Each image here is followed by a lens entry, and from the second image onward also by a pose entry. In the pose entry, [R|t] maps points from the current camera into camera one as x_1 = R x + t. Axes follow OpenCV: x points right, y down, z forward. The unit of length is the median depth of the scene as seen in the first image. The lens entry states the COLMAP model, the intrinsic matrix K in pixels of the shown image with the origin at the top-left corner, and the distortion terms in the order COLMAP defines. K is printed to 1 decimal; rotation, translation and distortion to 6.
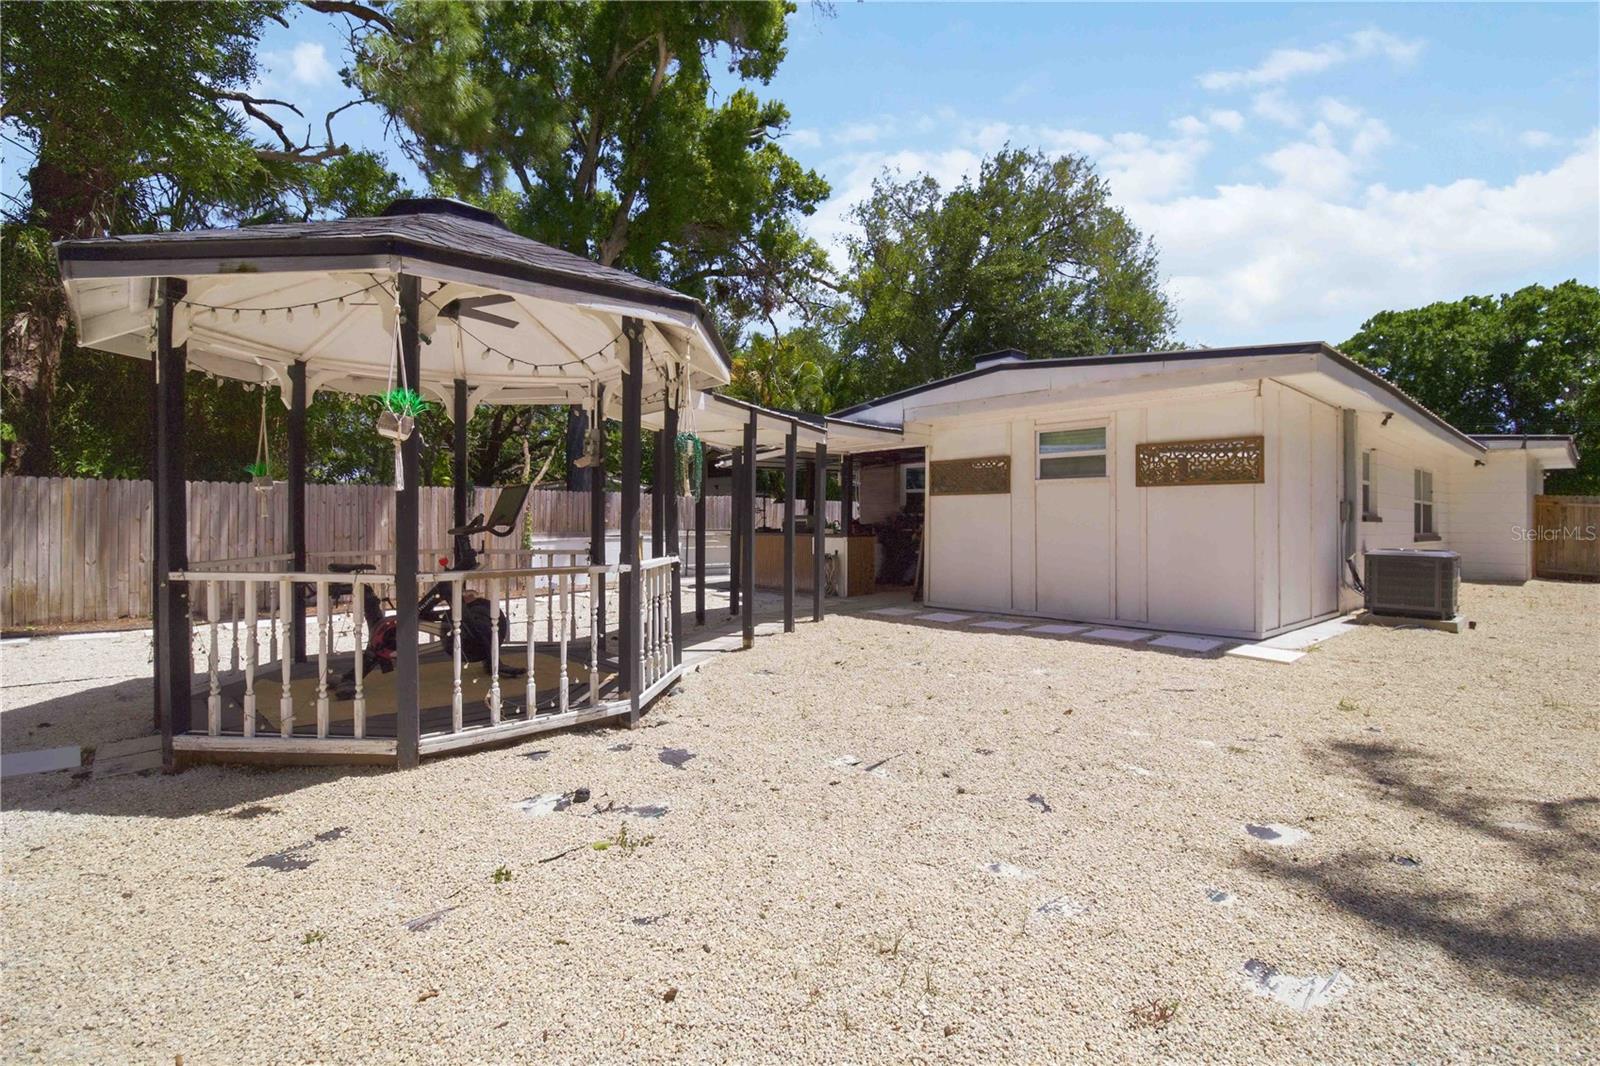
lens RADIAL K [[771.0, 0, 798.3], [0, 771.0, 520.8], [0, 0, 1]] dist [-0.010763, -0.001591]
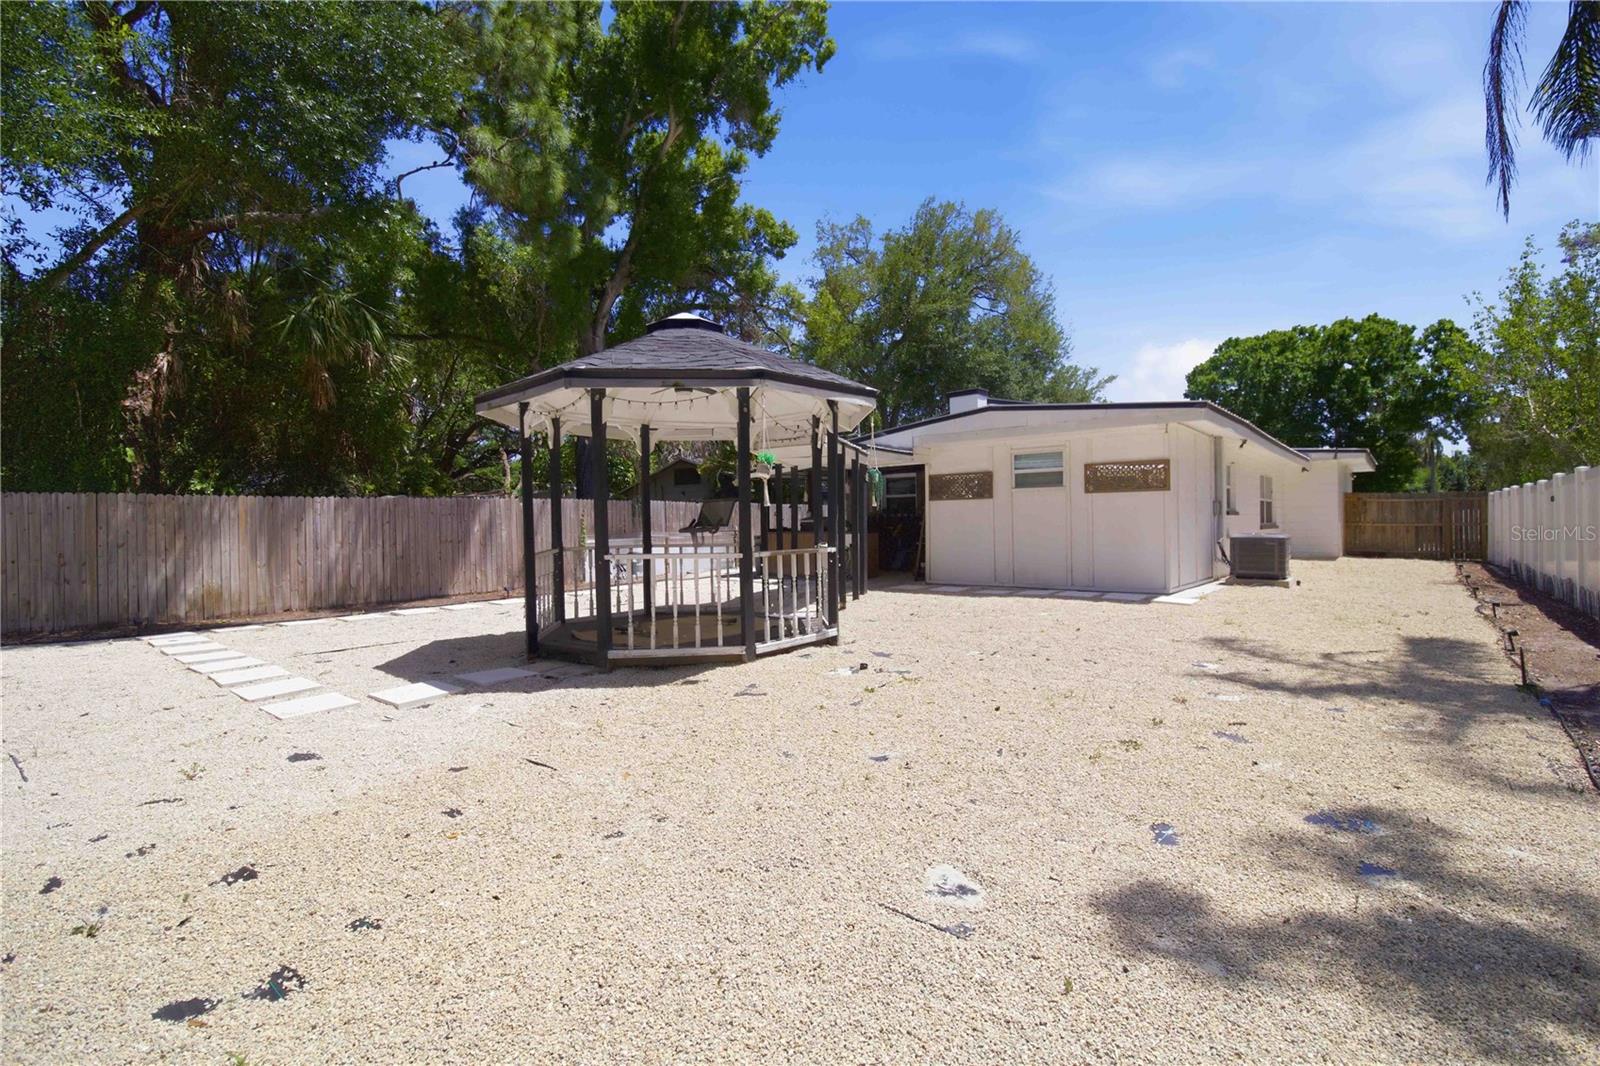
lens RADIAL K [[747.8, 0, 808.3], [0, 747.8, 524.6], [0, 0, 1]] dist [-0.002167, -0.000675]
pose [[0.990541, -0.017862, 0.136047, -0.214827], [0.017540, 0.999840, 0.003560, 0.000570], [-0.136088, -0.001140, 0.990696, -0.258401]]
